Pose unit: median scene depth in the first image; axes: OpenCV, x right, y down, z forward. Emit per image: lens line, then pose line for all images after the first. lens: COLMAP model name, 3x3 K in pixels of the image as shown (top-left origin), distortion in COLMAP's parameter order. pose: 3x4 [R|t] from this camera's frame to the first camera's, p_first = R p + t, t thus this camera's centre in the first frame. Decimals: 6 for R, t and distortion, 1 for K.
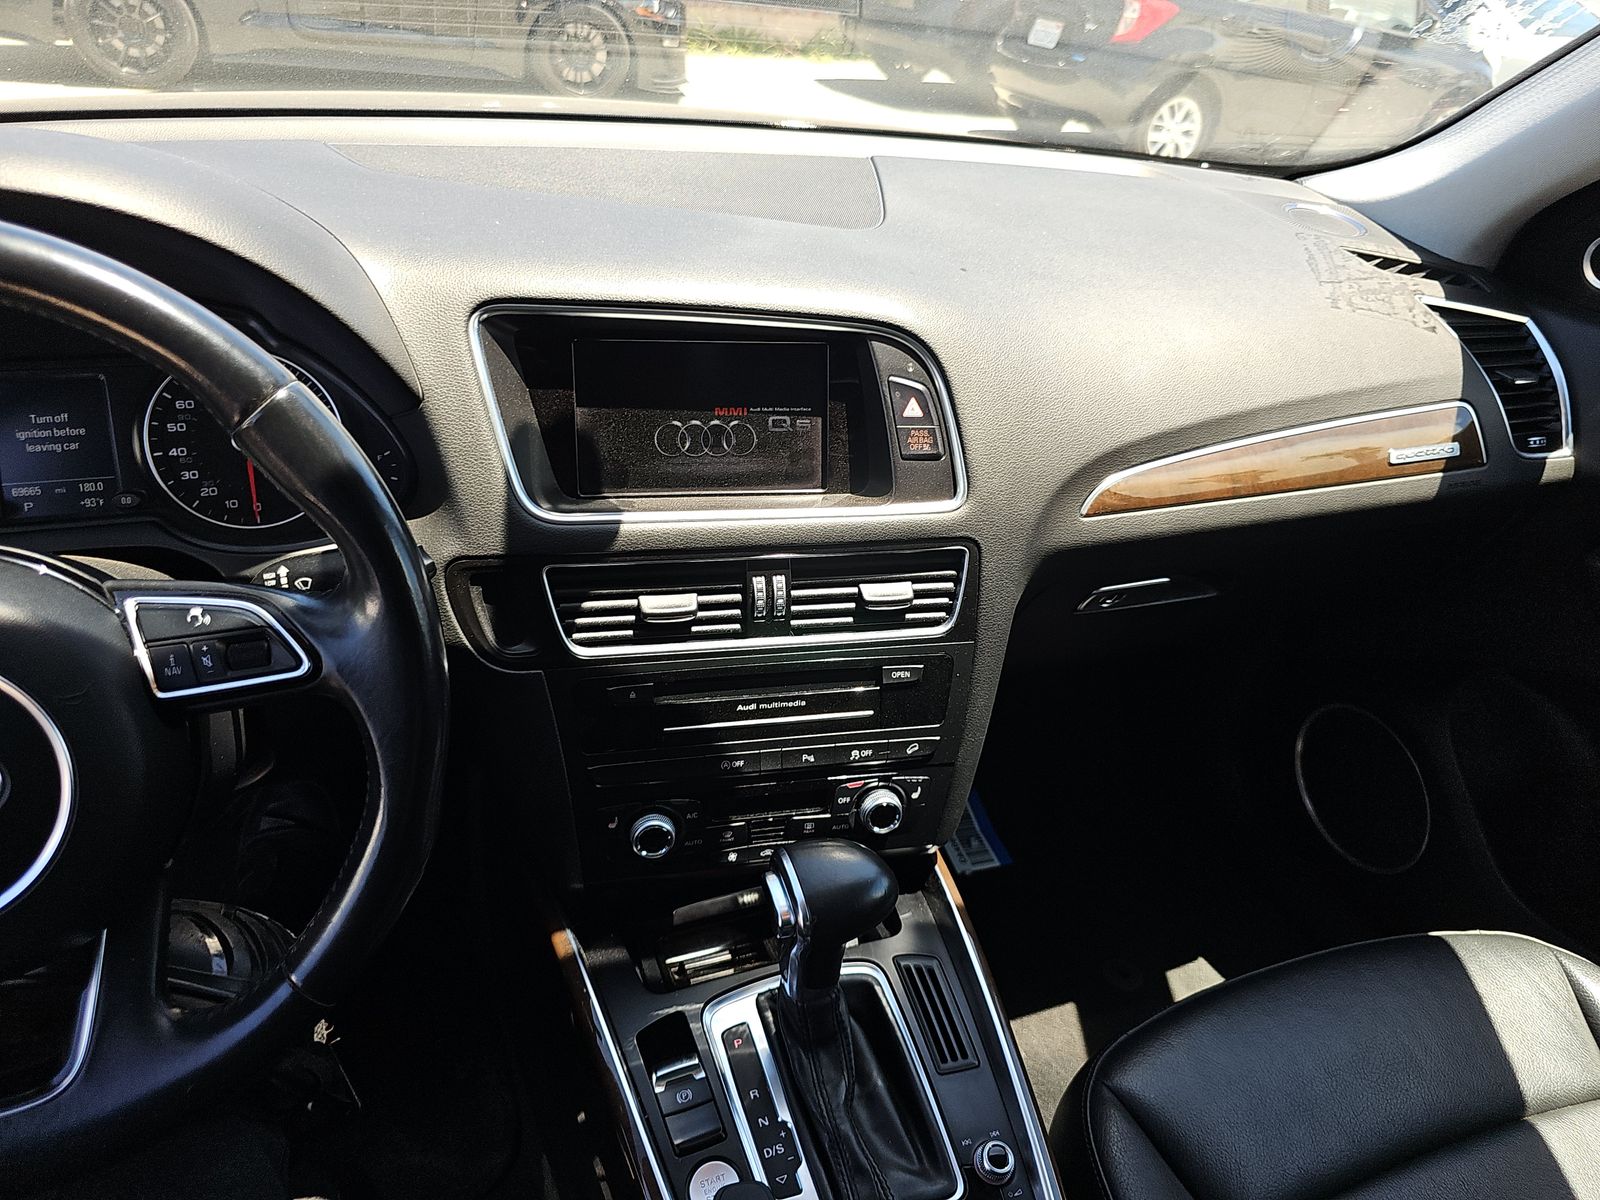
lens RADIAL K [[1077.0, 0, 797.0], [0, 1077.0, 577.7], [0, 0, 1]] dist [0.039596, -0.041832]
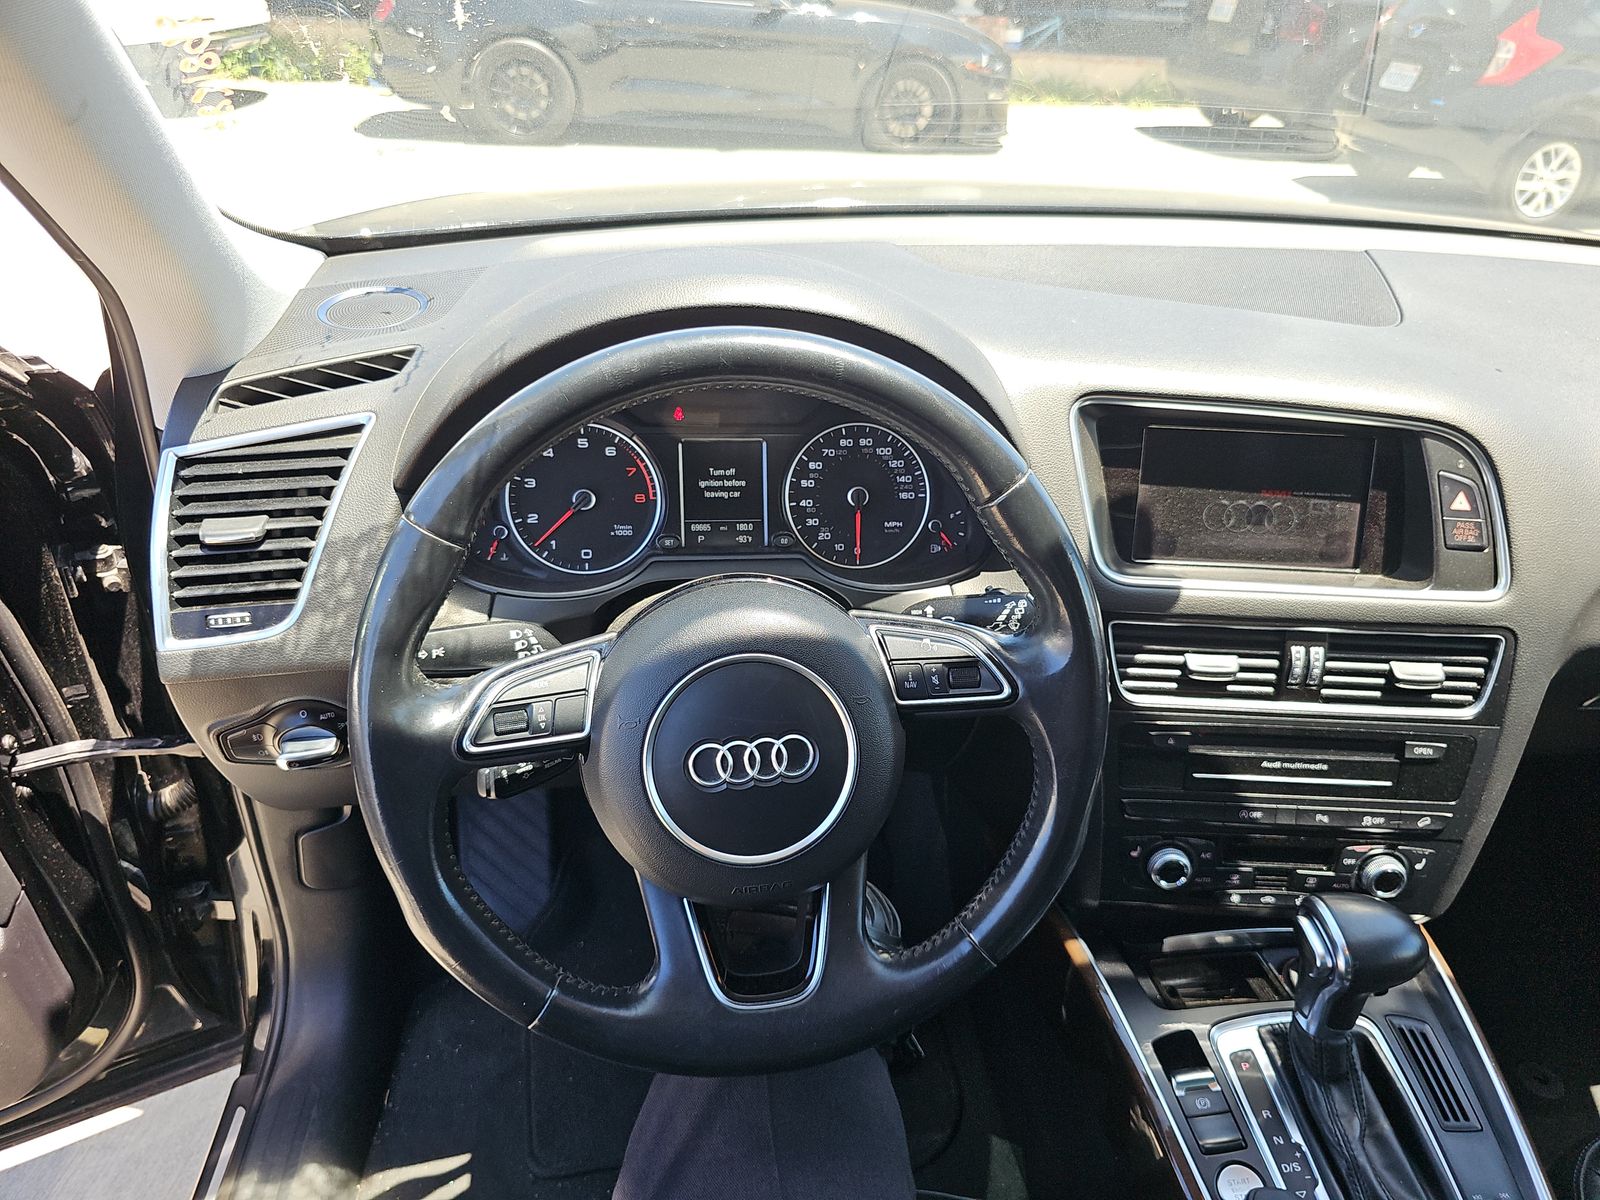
lens RADIAL K [[1077.0, 0, 800.9], [0, 1077.0, 600.3], [0, 0, 1]] dist [0.039596, -0.041832]
pose [[0.970538, 0.083758, -0.225921, -0.274742], [-0.087649, 0.996125, -0.007229, 0.004166], [0.224440, 0.026817, 0.974119, -0.185681]]
